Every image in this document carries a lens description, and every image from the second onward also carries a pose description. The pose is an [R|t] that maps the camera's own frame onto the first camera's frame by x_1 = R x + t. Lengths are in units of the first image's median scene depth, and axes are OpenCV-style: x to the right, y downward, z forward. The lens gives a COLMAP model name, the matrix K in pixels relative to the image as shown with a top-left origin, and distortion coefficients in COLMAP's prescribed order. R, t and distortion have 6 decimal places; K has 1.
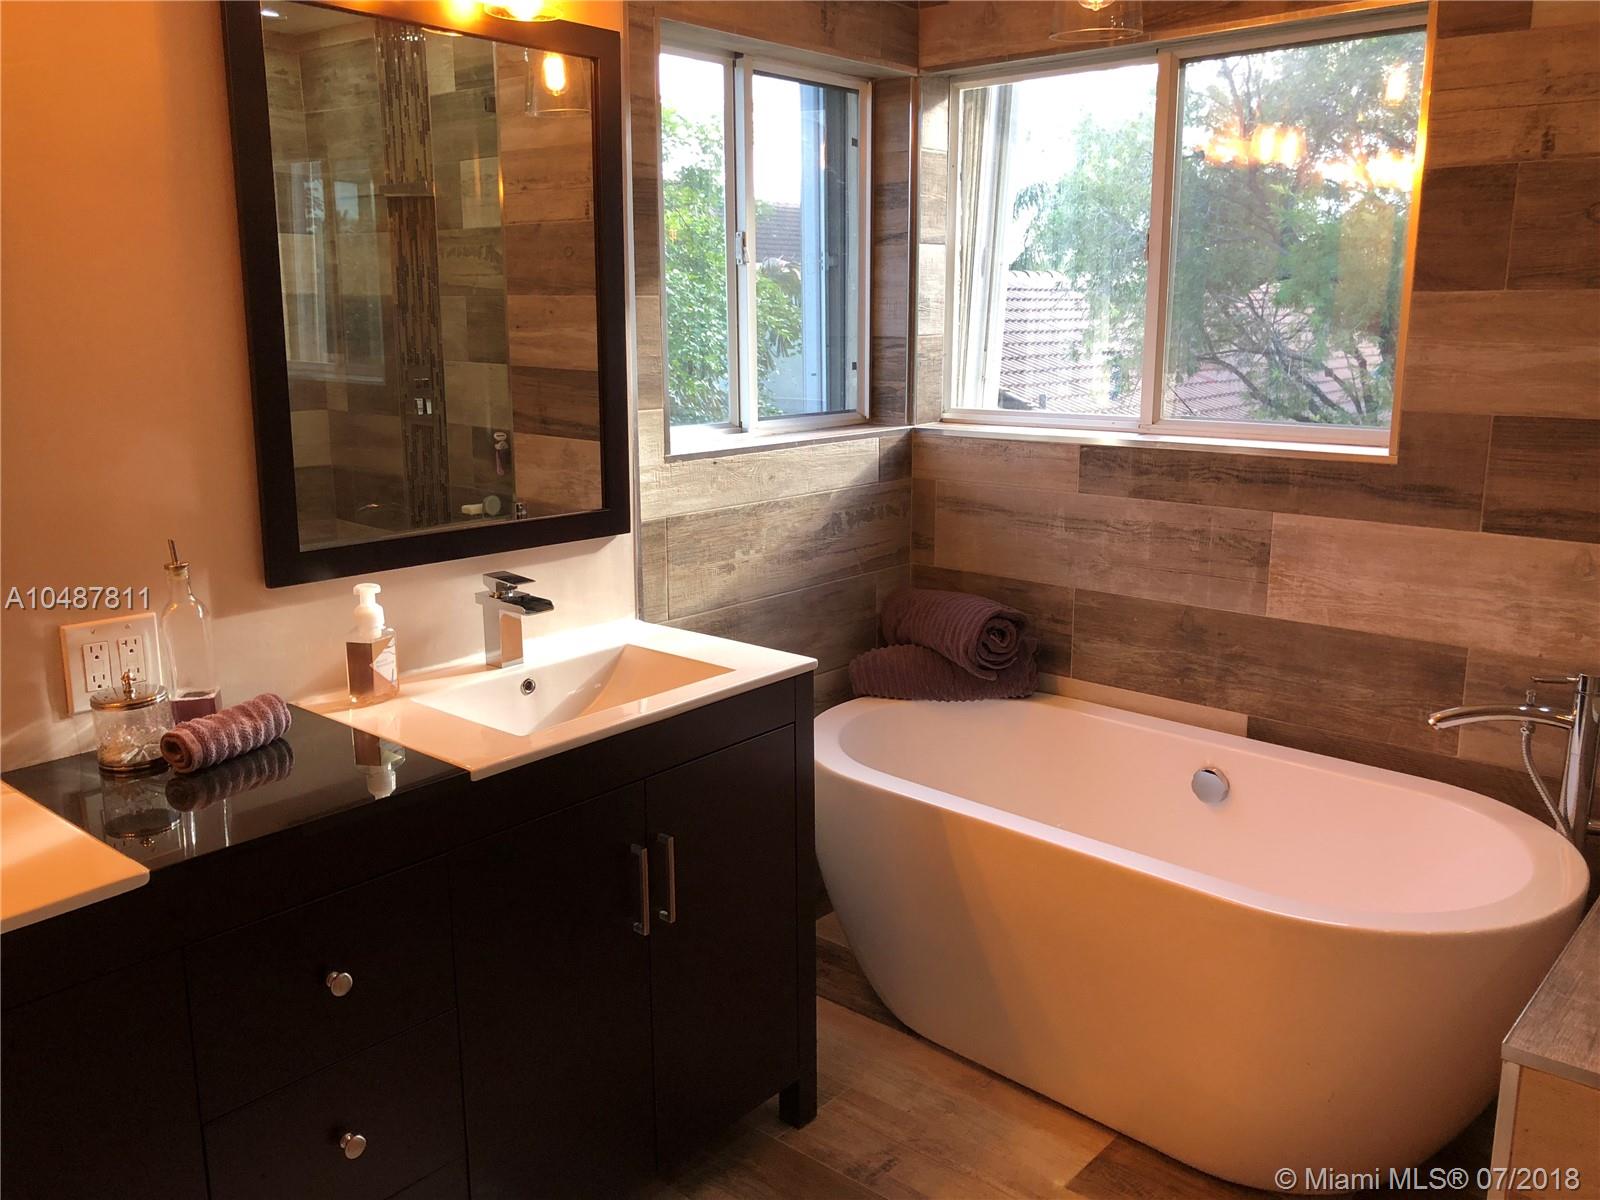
lens RADIAL K [[1330.5, 0, 794.3], [0, 1330.5, 593.9], [0, 0, 1]] dist [0.056444, -0.095885]
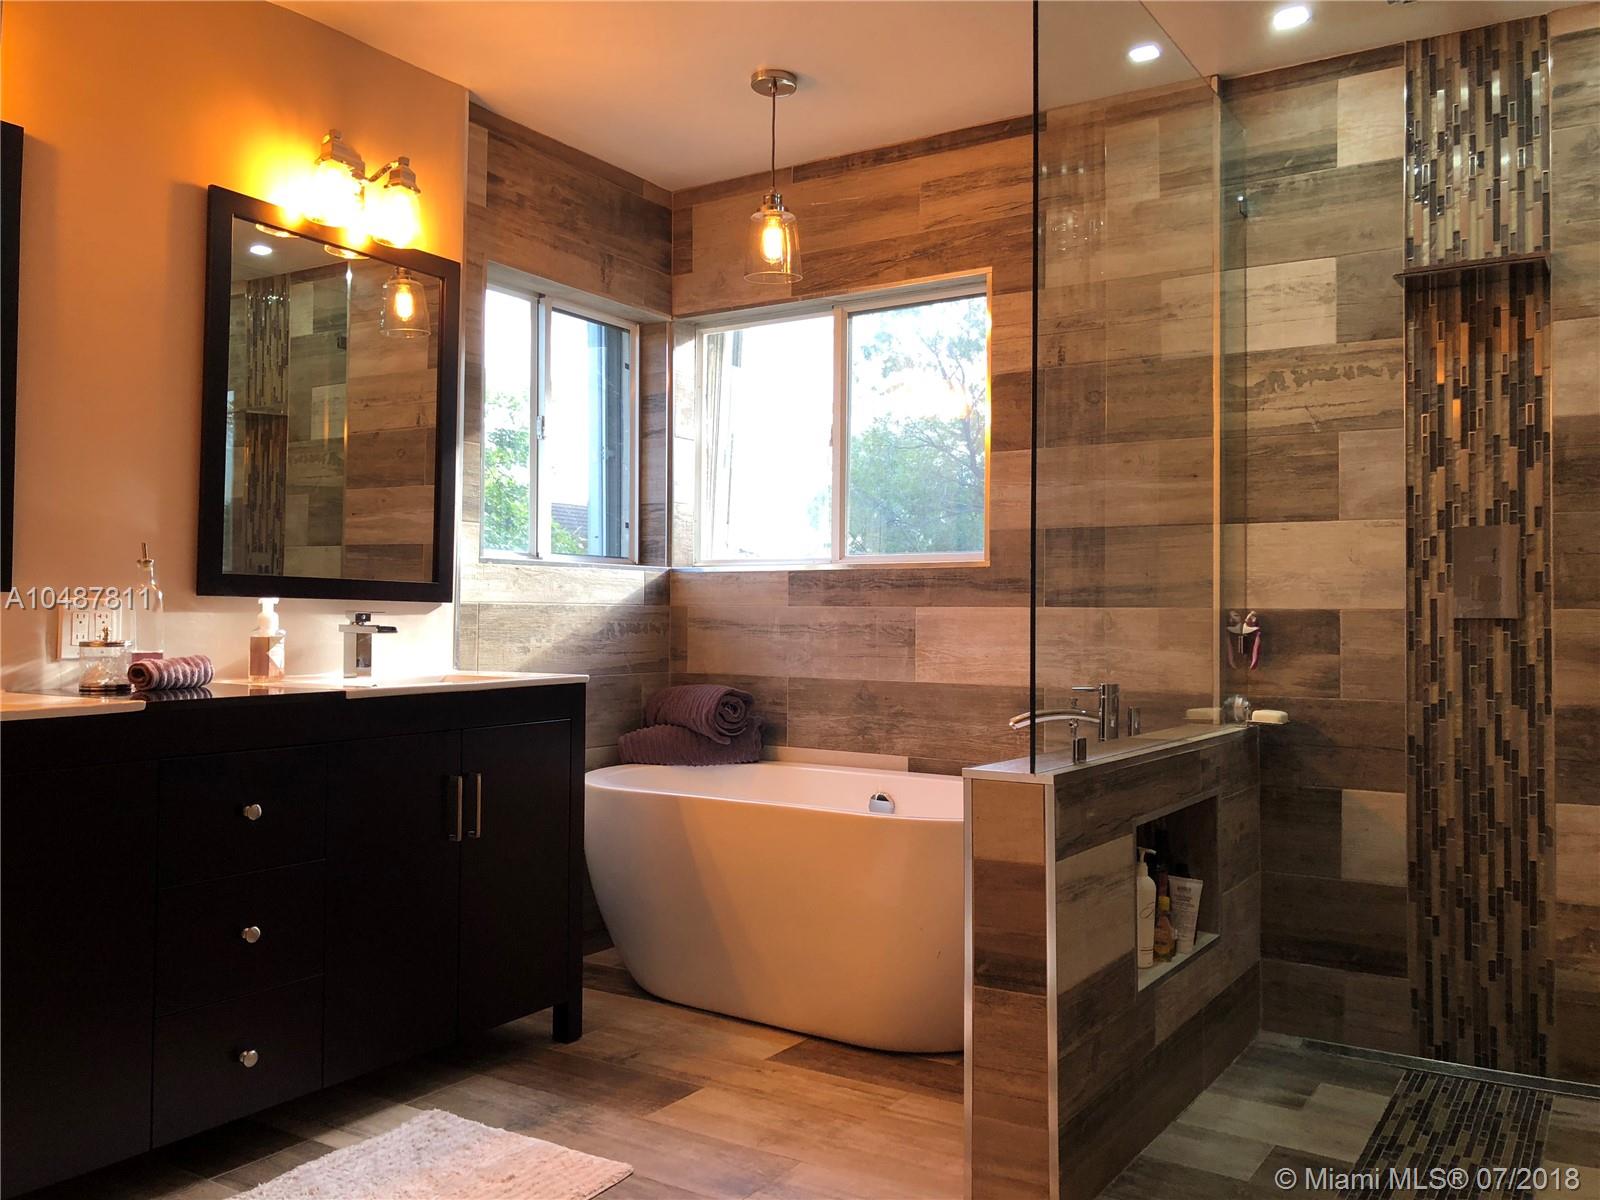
lens RADIAL K [[1330.5, 0, 792.0], [0, 1330.5, 597.1], [0, 0, 1]] dist [0.056444, -0.095885]
pose [[0.989519, 0.014018, 0.143718, 0.020932], [0.018215, 0.975211, -0.220528, 0.217295], [-0.143246, 0.220834, 0.964735, -0.318873]]
